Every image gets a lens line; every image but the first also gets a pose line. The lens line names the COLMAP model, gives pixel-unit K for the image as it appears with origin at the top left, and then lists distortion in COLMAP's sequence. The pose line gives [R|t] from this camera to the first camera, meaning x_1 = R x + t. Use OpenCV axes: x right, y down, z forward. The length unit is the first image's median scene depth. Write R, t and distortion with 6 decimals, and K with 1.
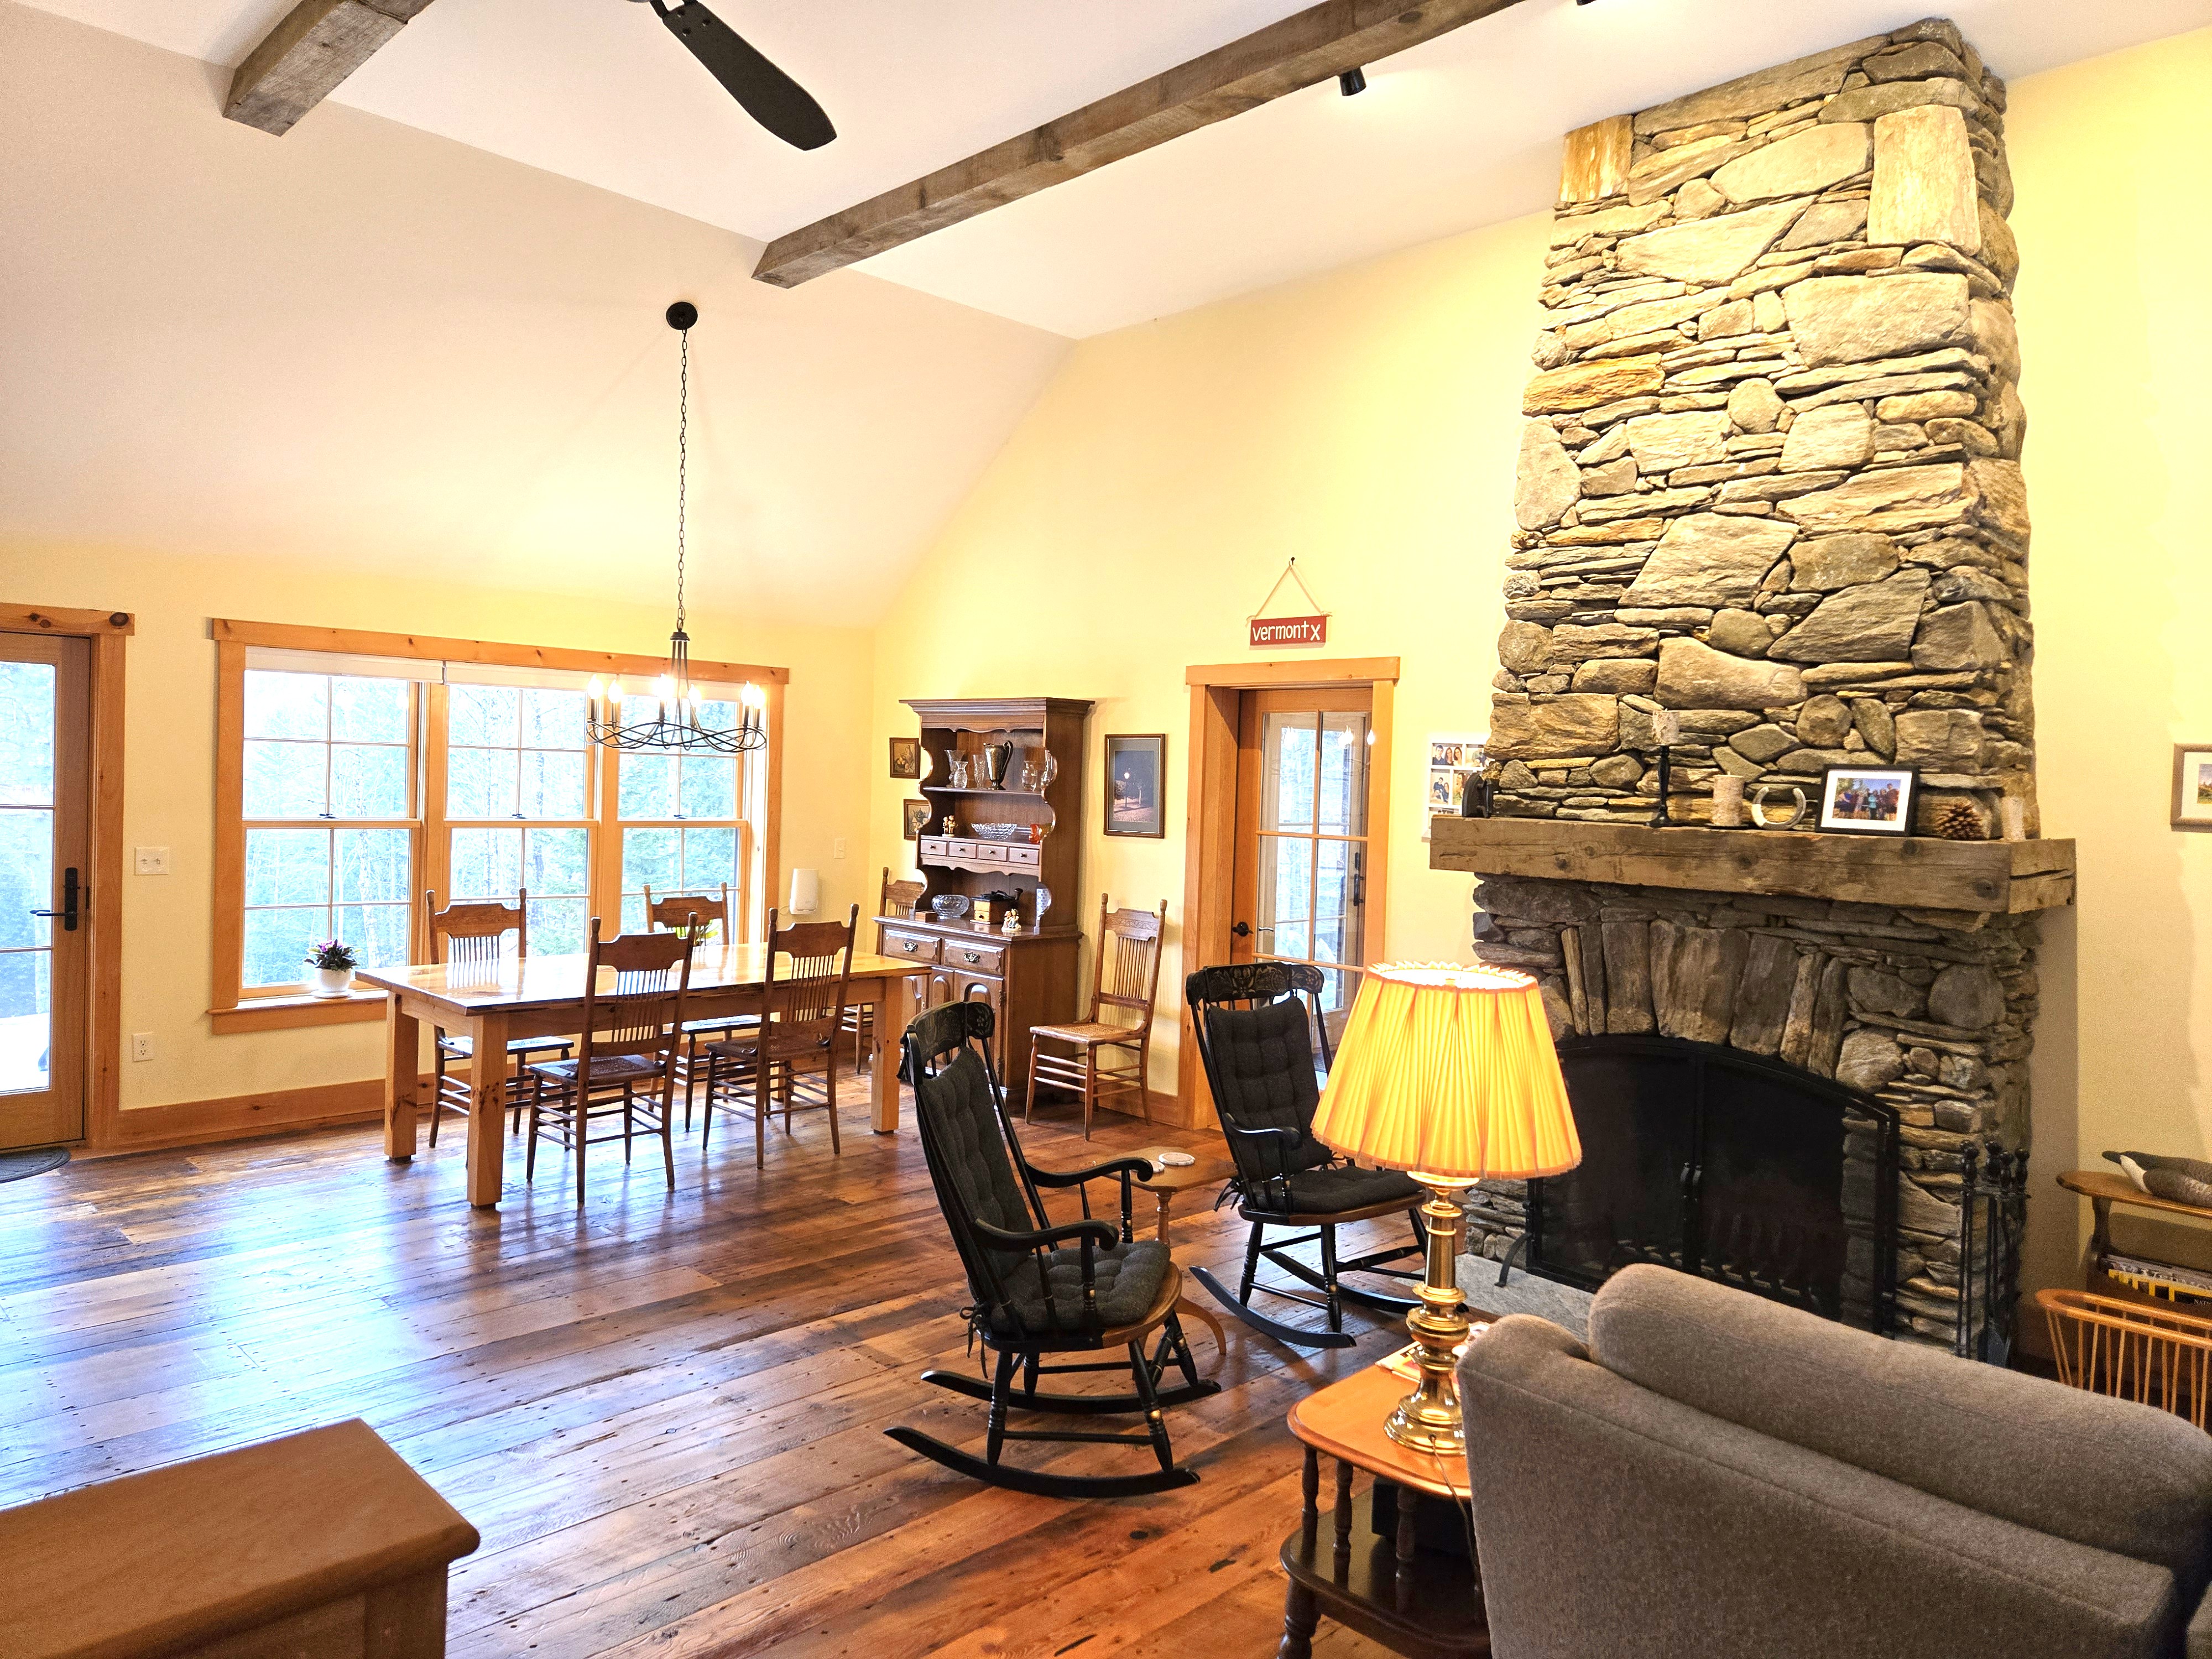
lens RADIAL K [[1494.7, 0, 1106.0], [0, 1494.7, 829.5], [0, 0, 1]] dist [0.047433, -0.003778]
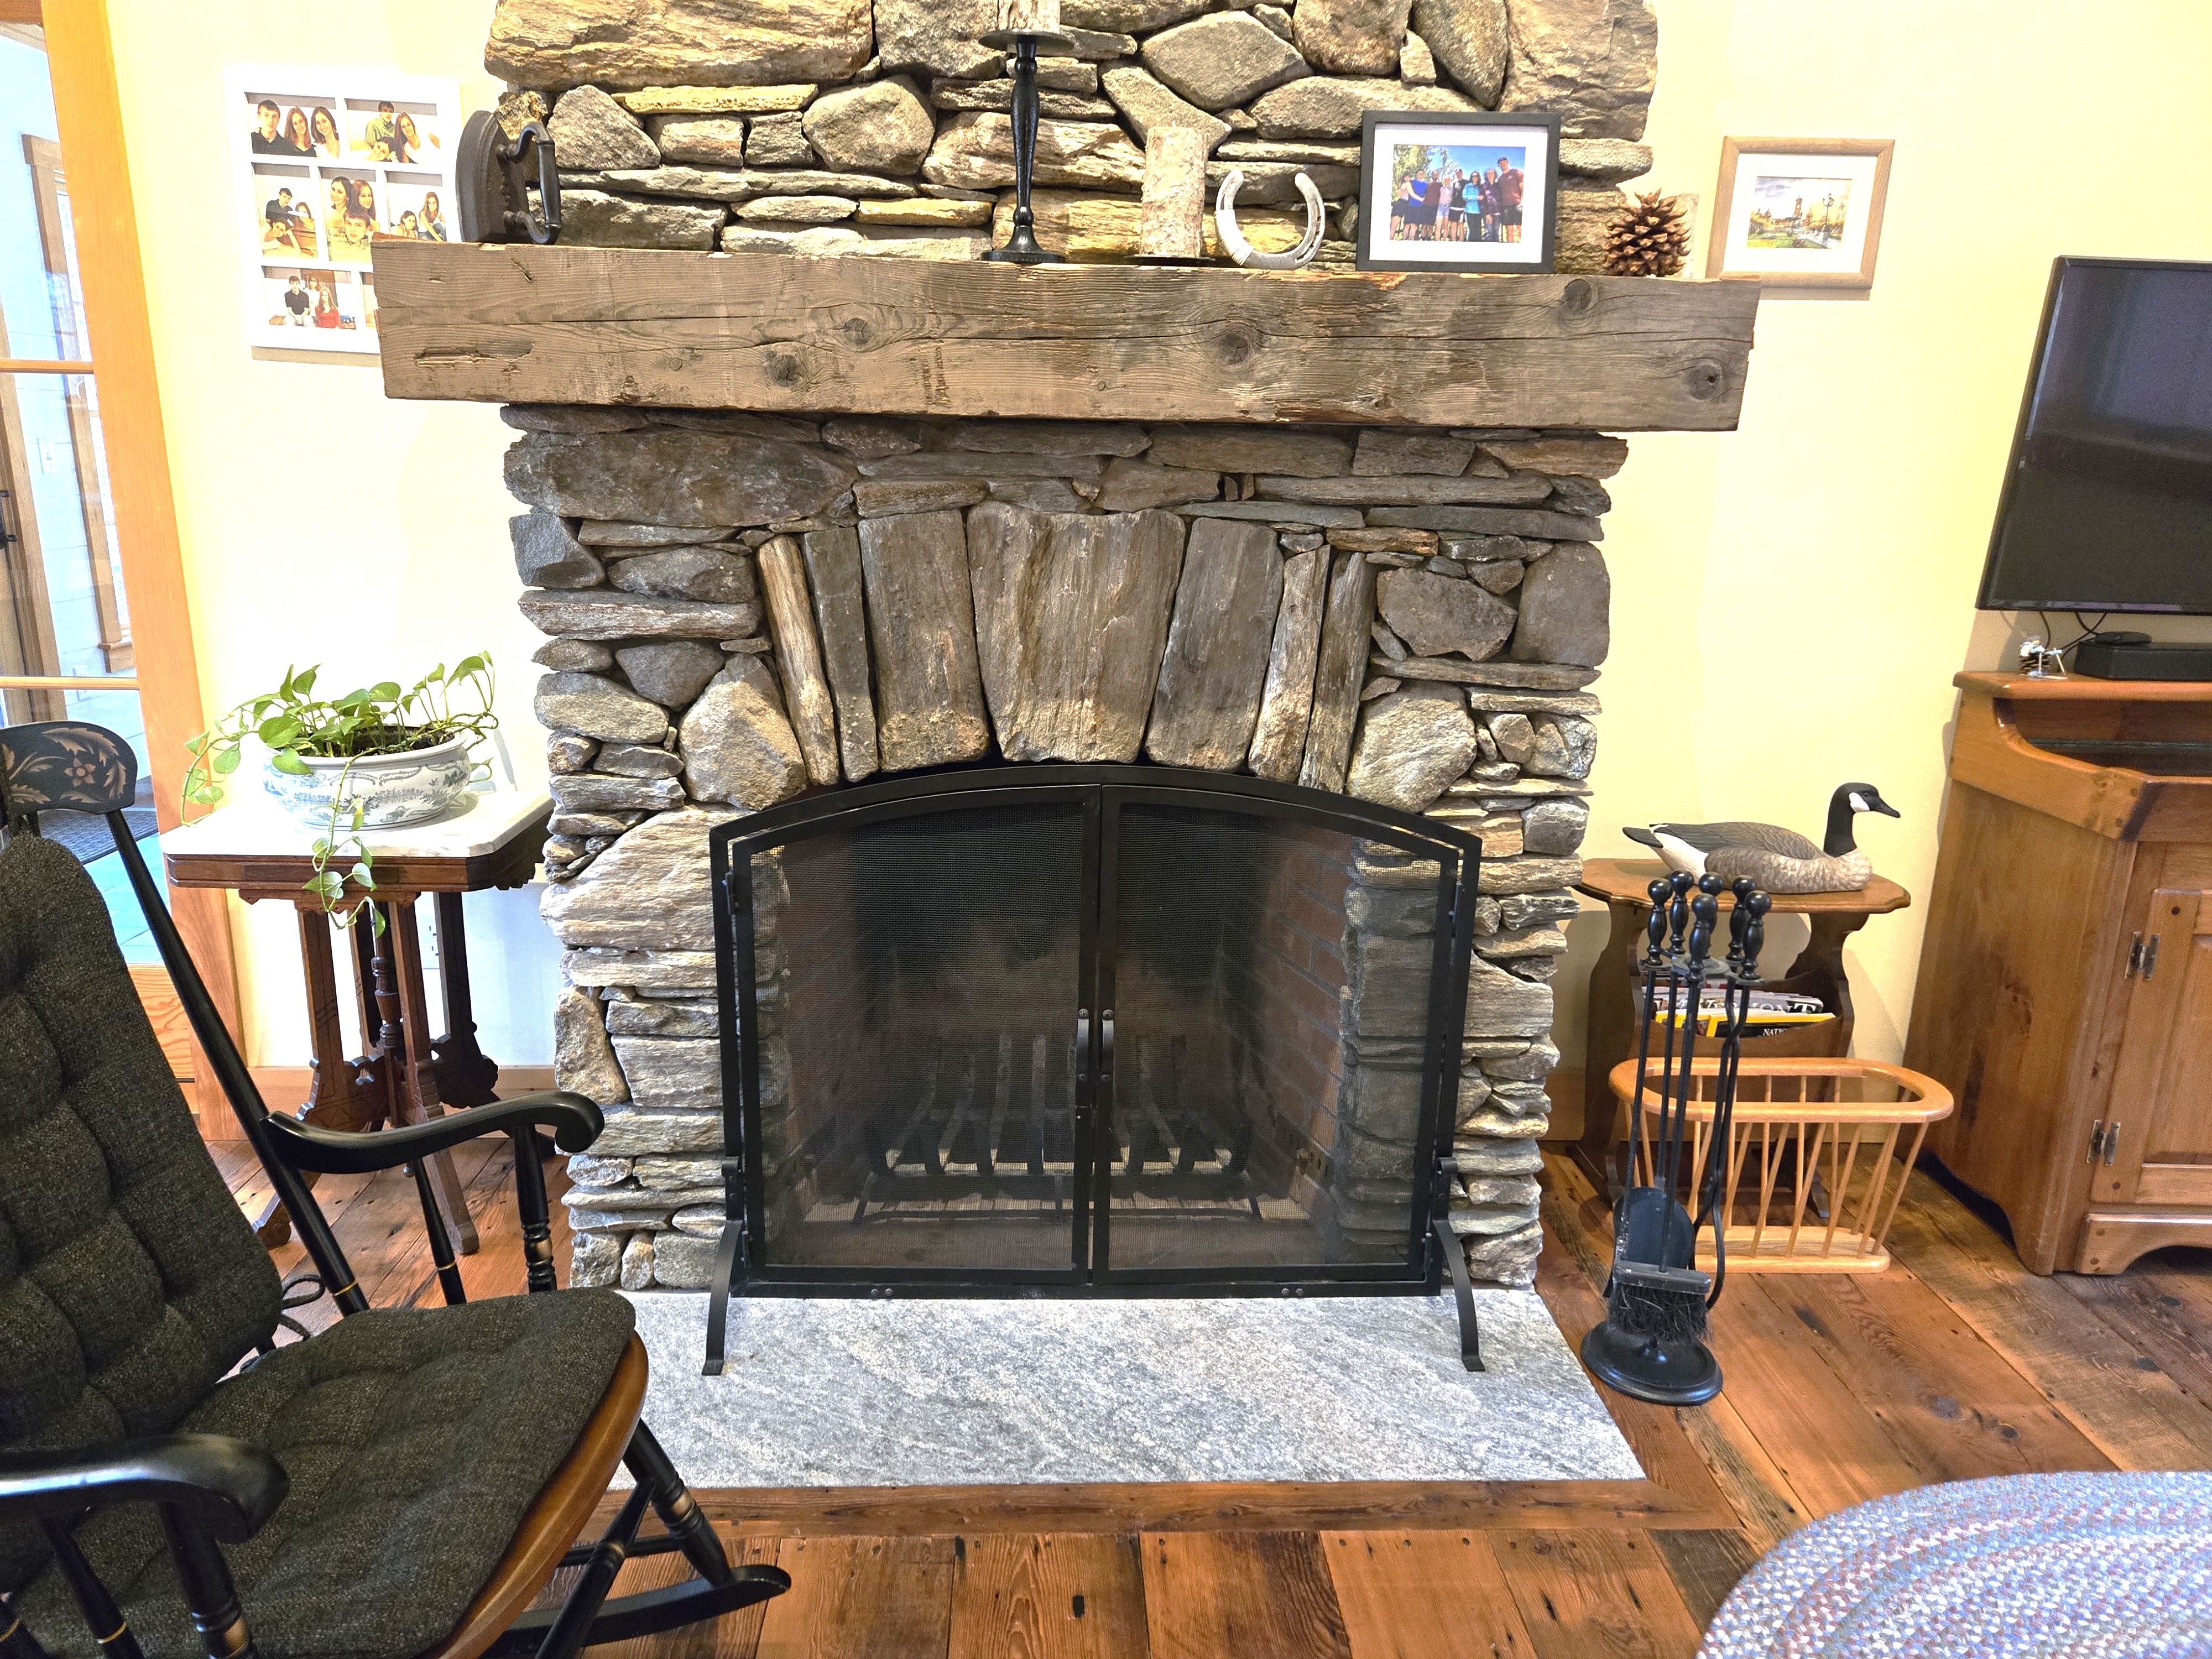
lens RADIAL K [[1494.7, 0, 1106.0], [0, 1494.7, 829.5], [0, 0, 1]] dist [0.047433, -0.003778]
pose [[0.677923, -0.201115, 0.707088, 0.056701], [0.027965, 0.968209, 0.248574, 0.041404], [-0.734601, -0.148740, 0.661996, 0.623249]]
